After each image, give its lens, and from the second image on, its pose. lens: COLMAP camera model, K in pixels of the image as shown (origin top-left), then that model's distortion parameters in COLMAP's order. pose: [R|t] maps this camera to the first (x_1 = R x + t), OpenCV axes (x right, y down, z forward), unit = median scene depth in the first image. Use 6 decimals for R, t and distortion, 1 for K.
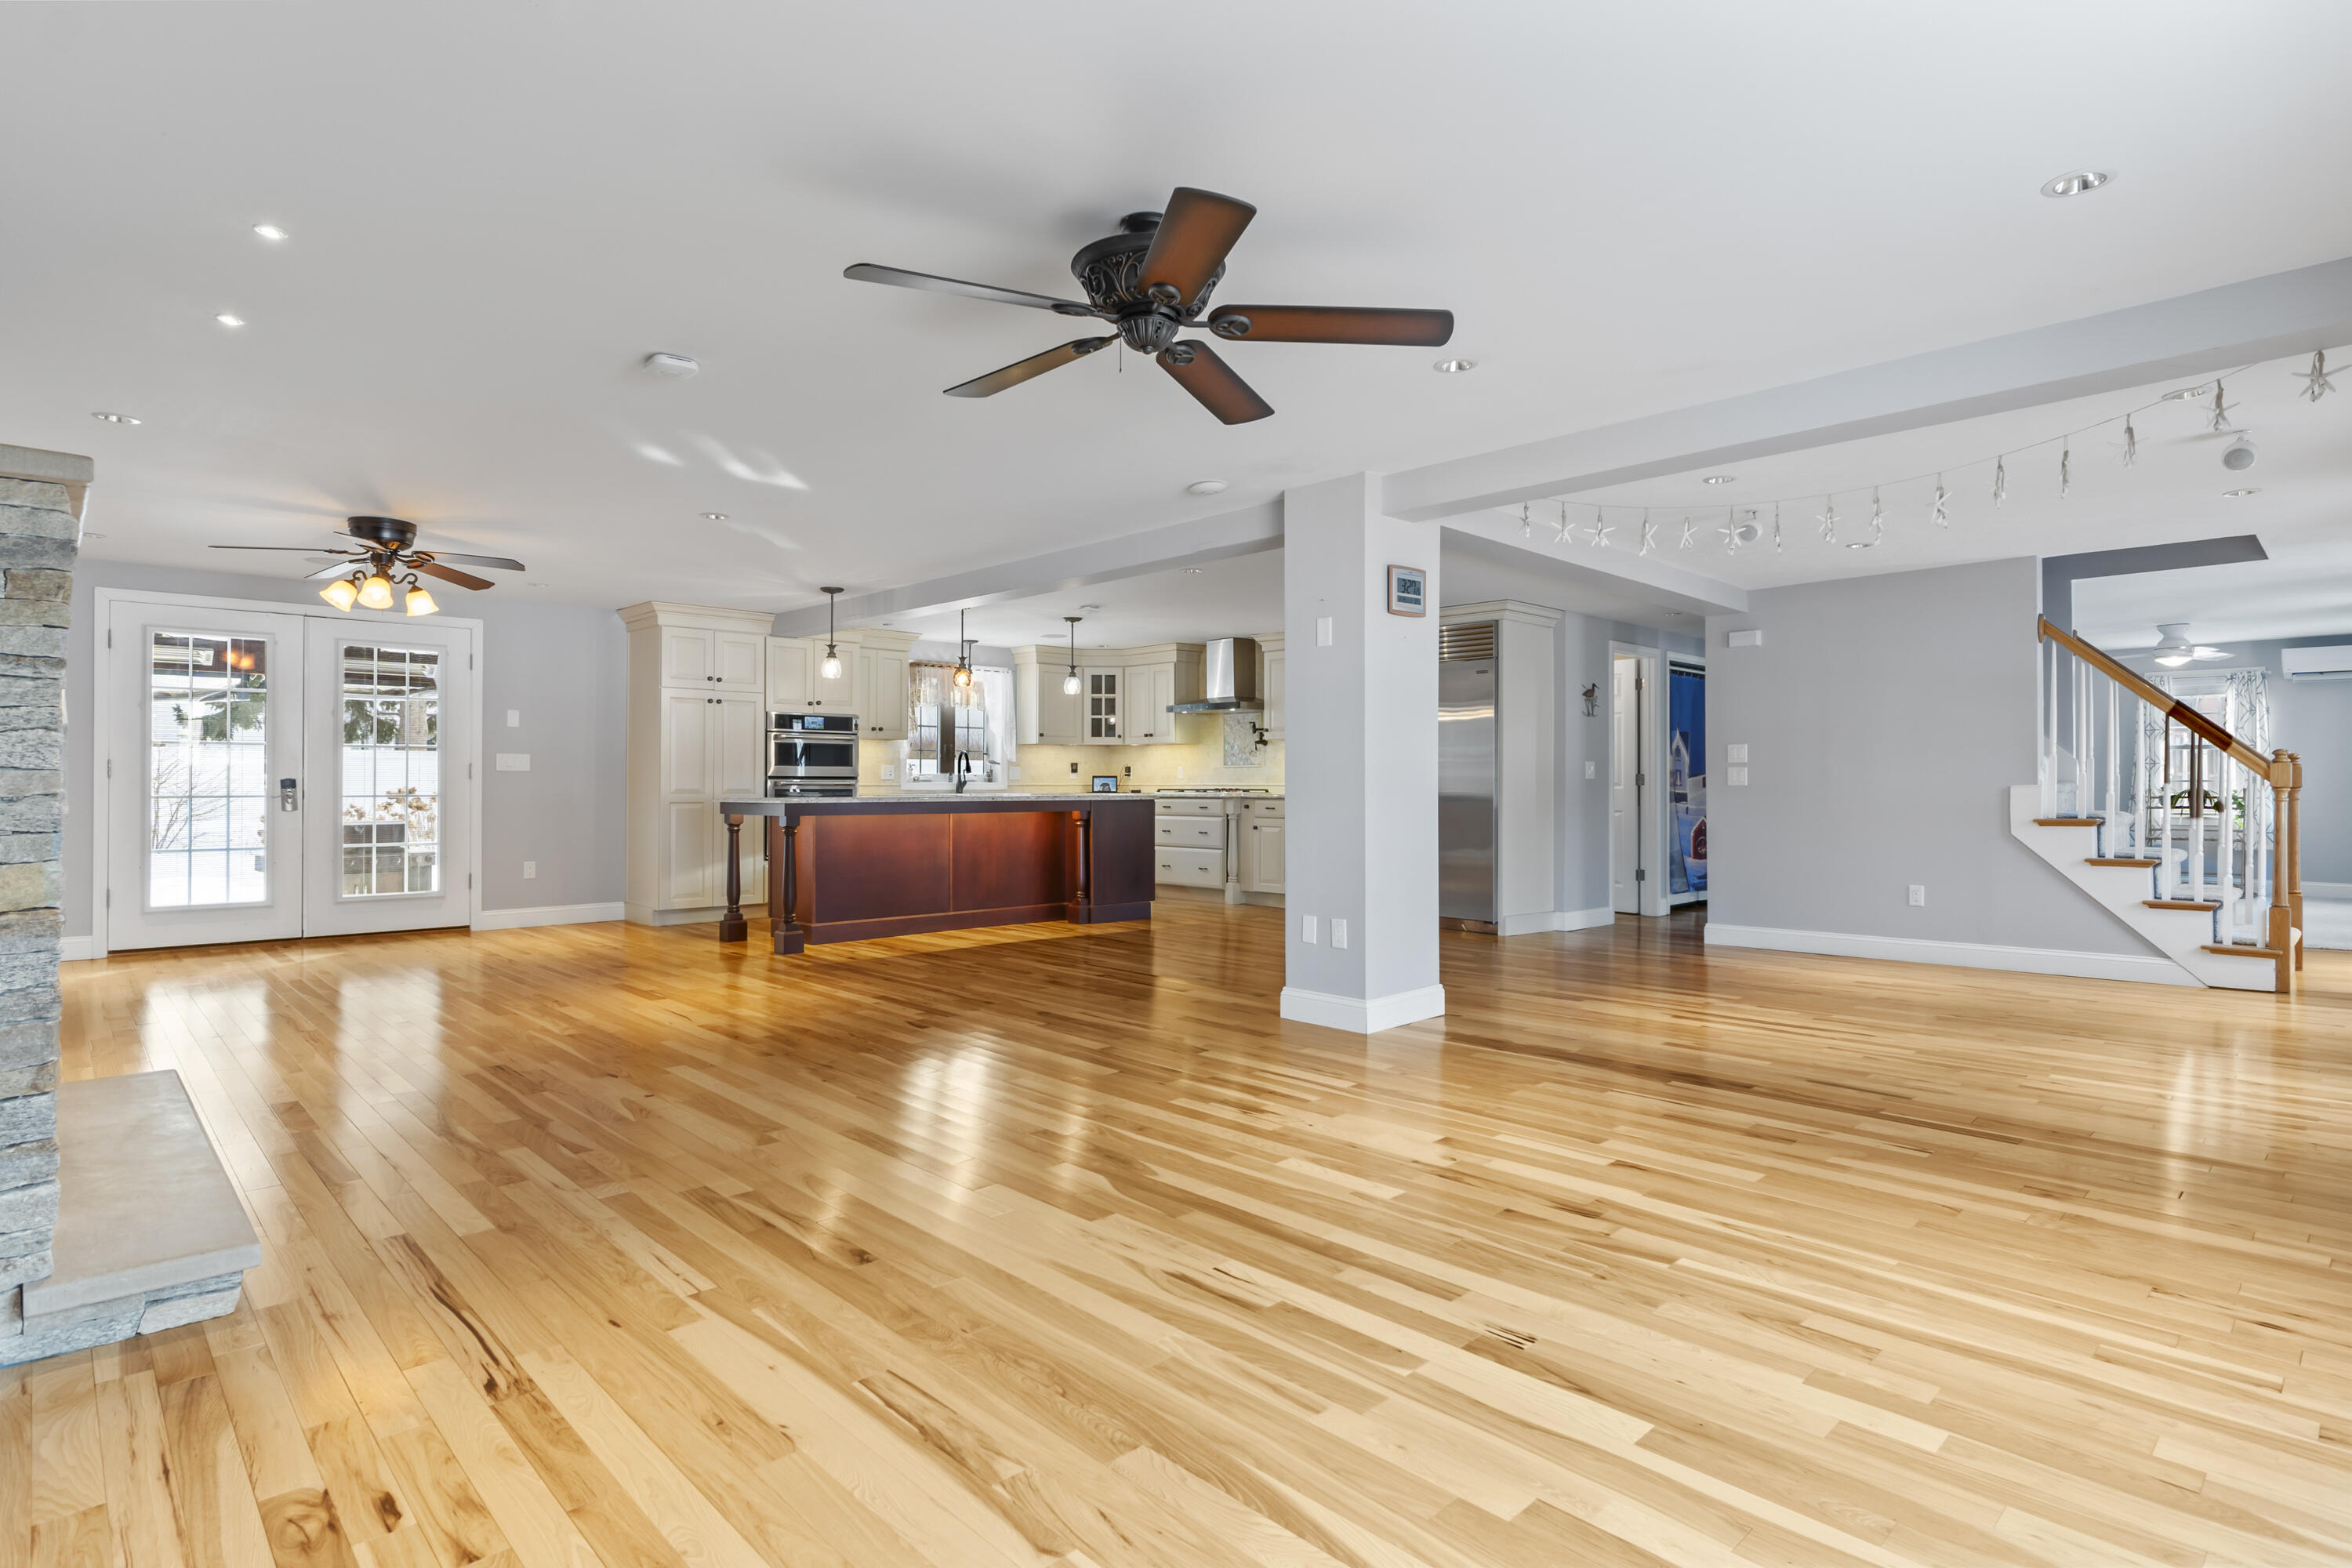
lens RADIAL K [[1202.8, 0, 1173.4], [0, 1202.8, 778.2], [0, 0, 1]] dist [-0.000160, 0.000313]
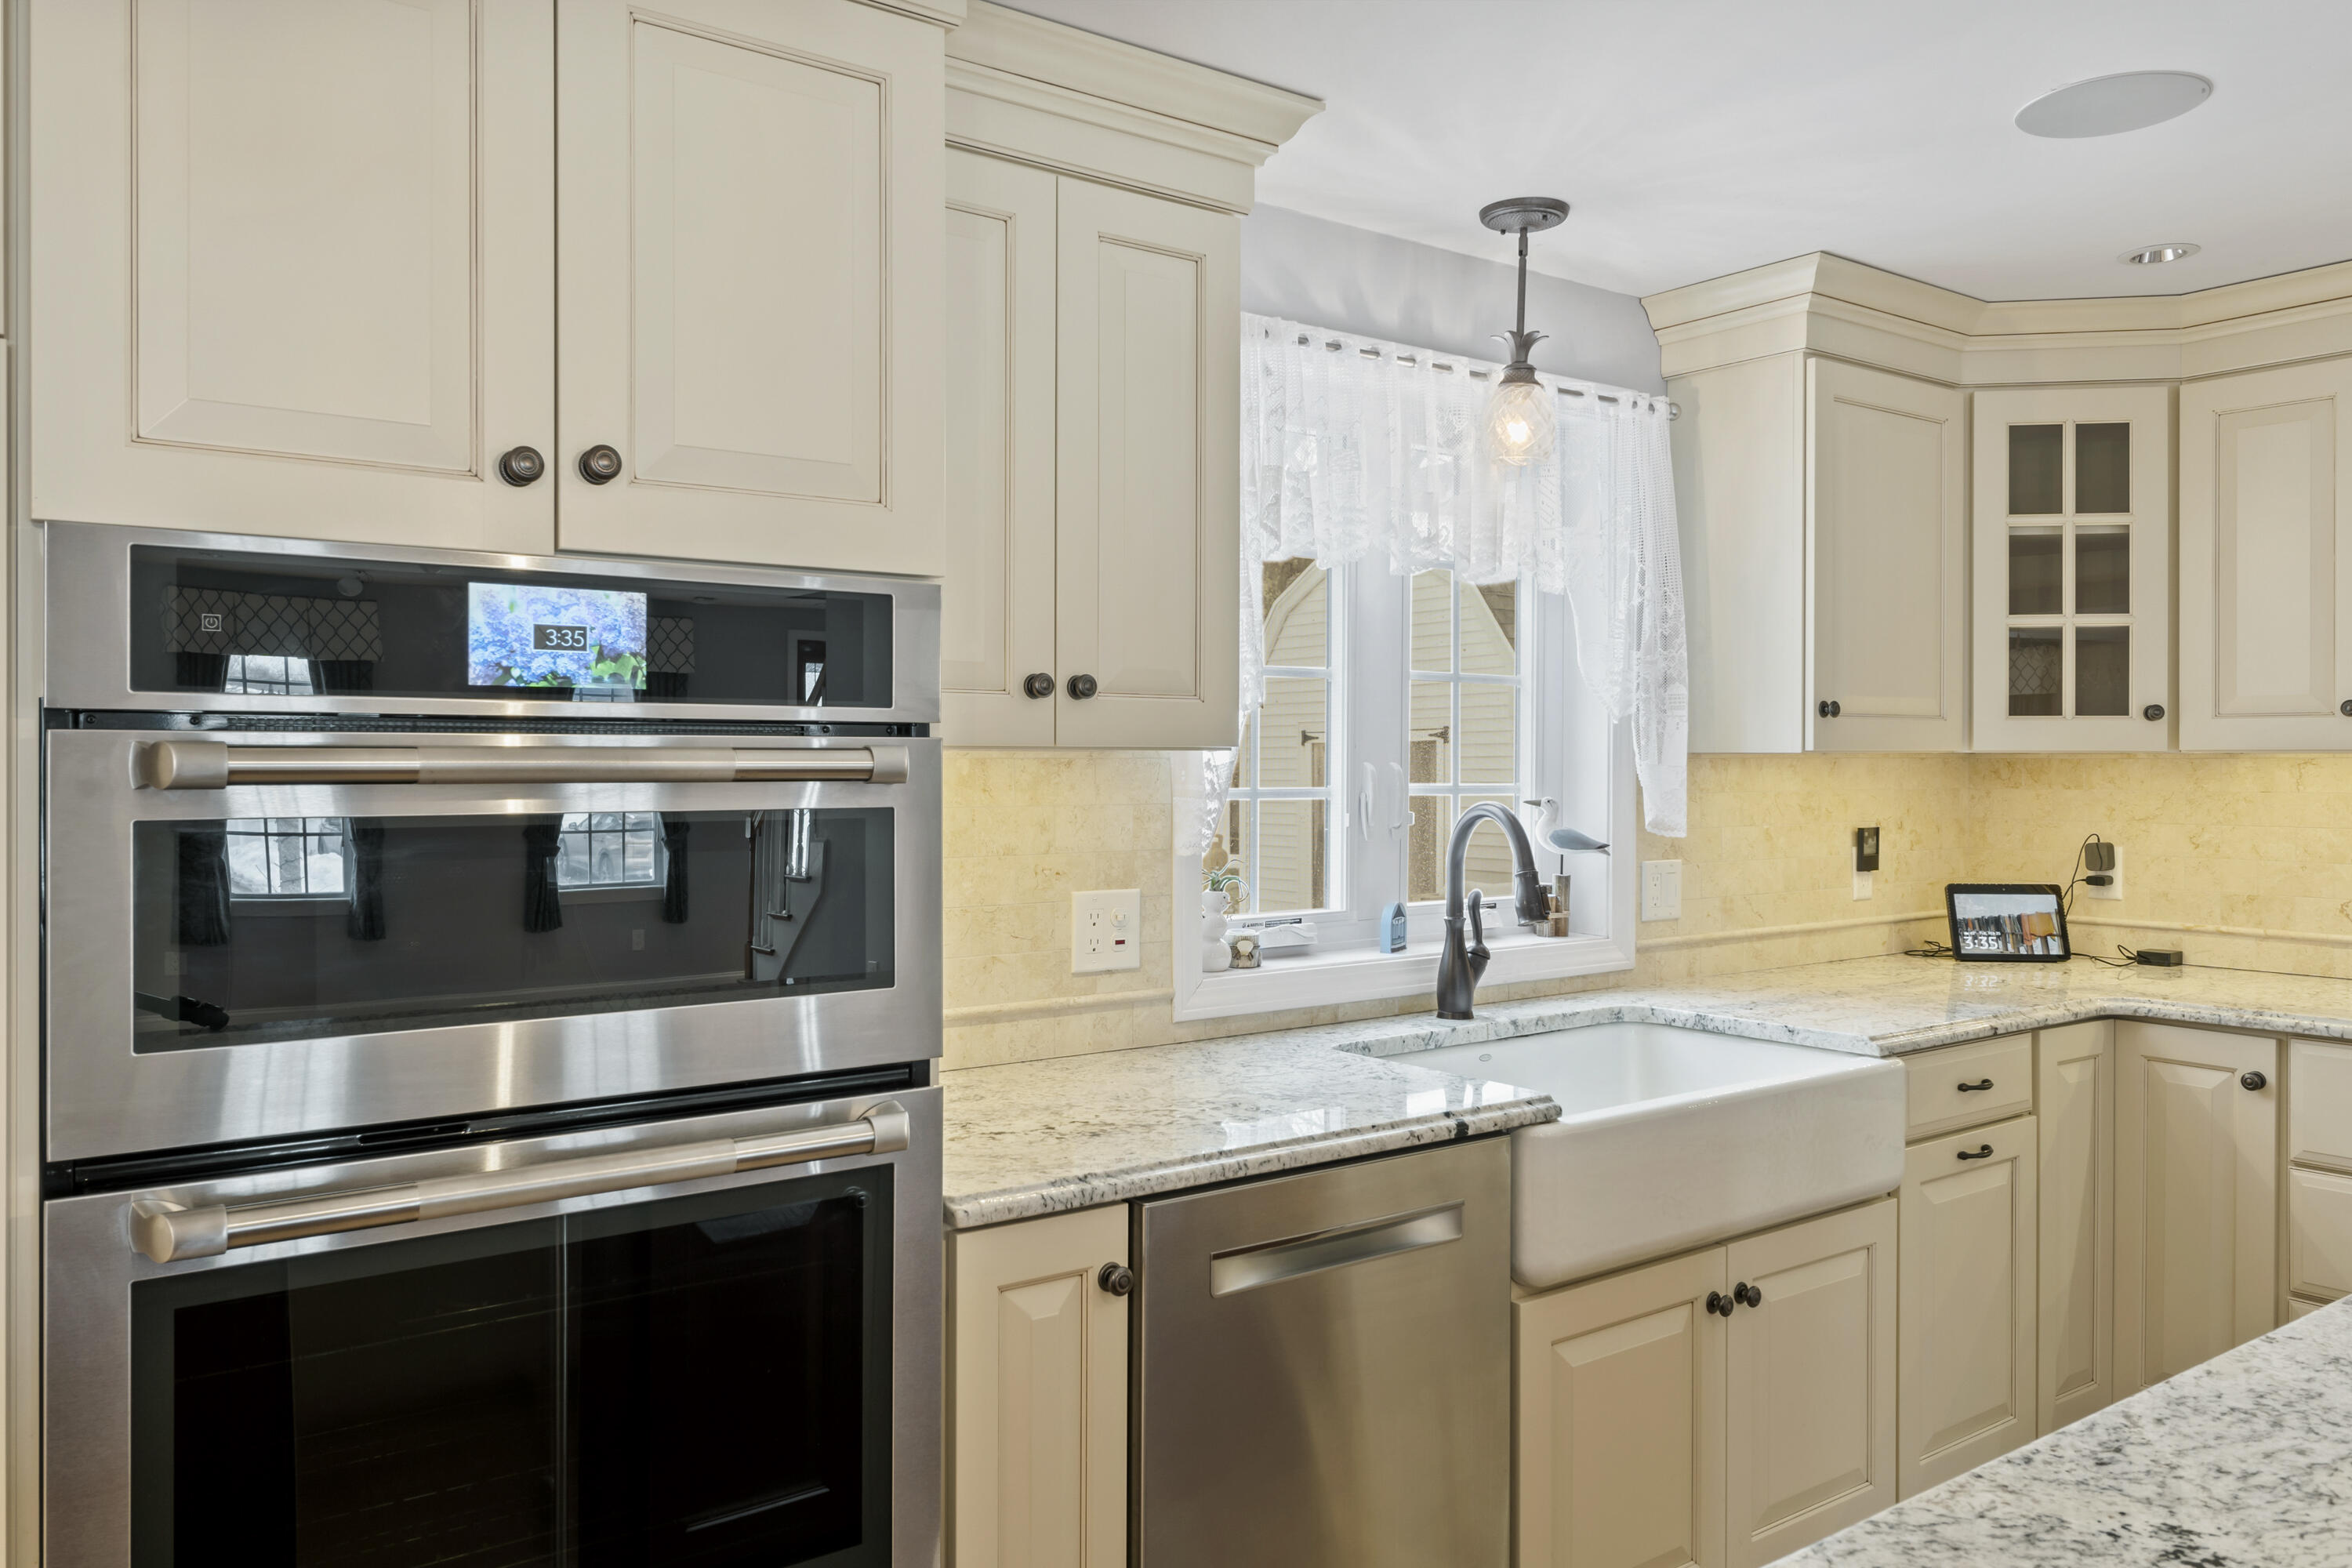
lens RADIAL K [[1692.7, 0, 1171.3], [0, 1692.7, 762.7], [0, 0, 1]] dist [0.000936, -0.002269]
pose [[0.991187, -0.002214, -0.132453, -0.190152], [0.002888, 0.999984, 0.004896, -0.030163], [0.132440, -0.005235, 0.991177, 0.735872]]
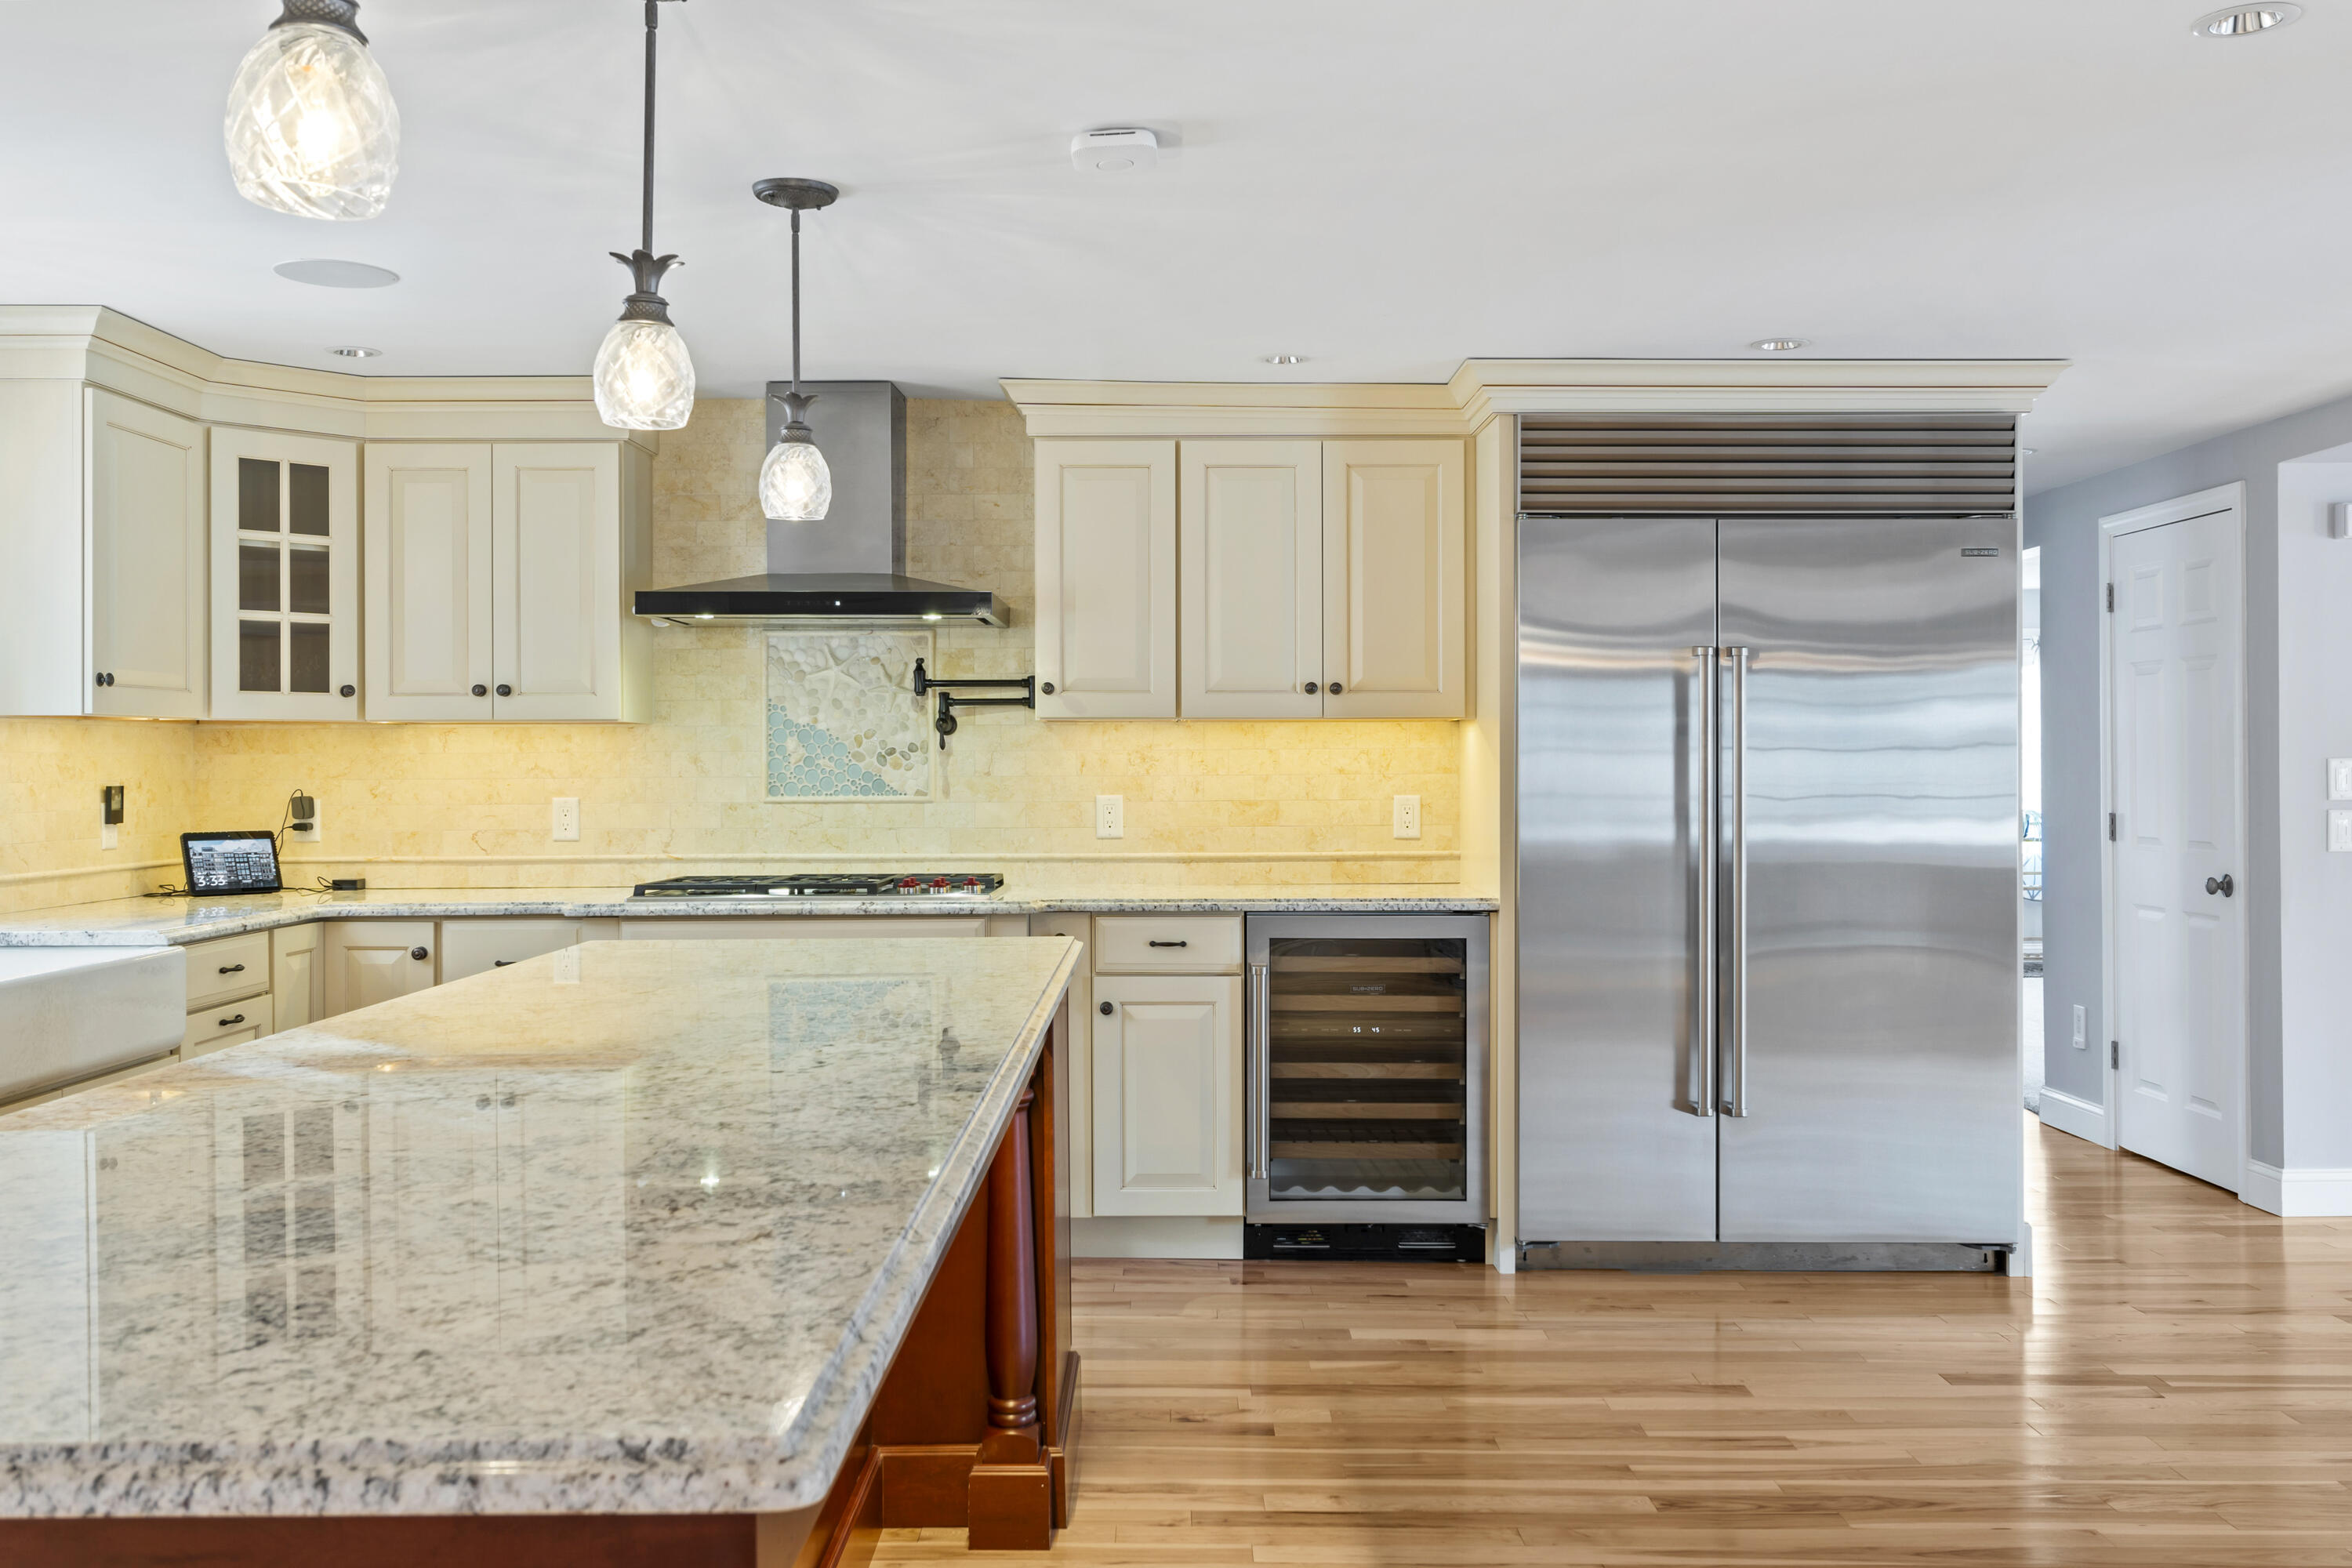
lens RADIAL K [[2021.0, 0, 1172.0], [0, 2021.0, 765.4], [0, 0, 1]] dist [-0.003584, 0.001066]
pose [[0.690968, -0.005499, 0.722865, -0.268863], [0.002494, 0.999983, 0.005223, -0.021205], [-0.722881, -0.001806, 0.690970, 0.584827]]
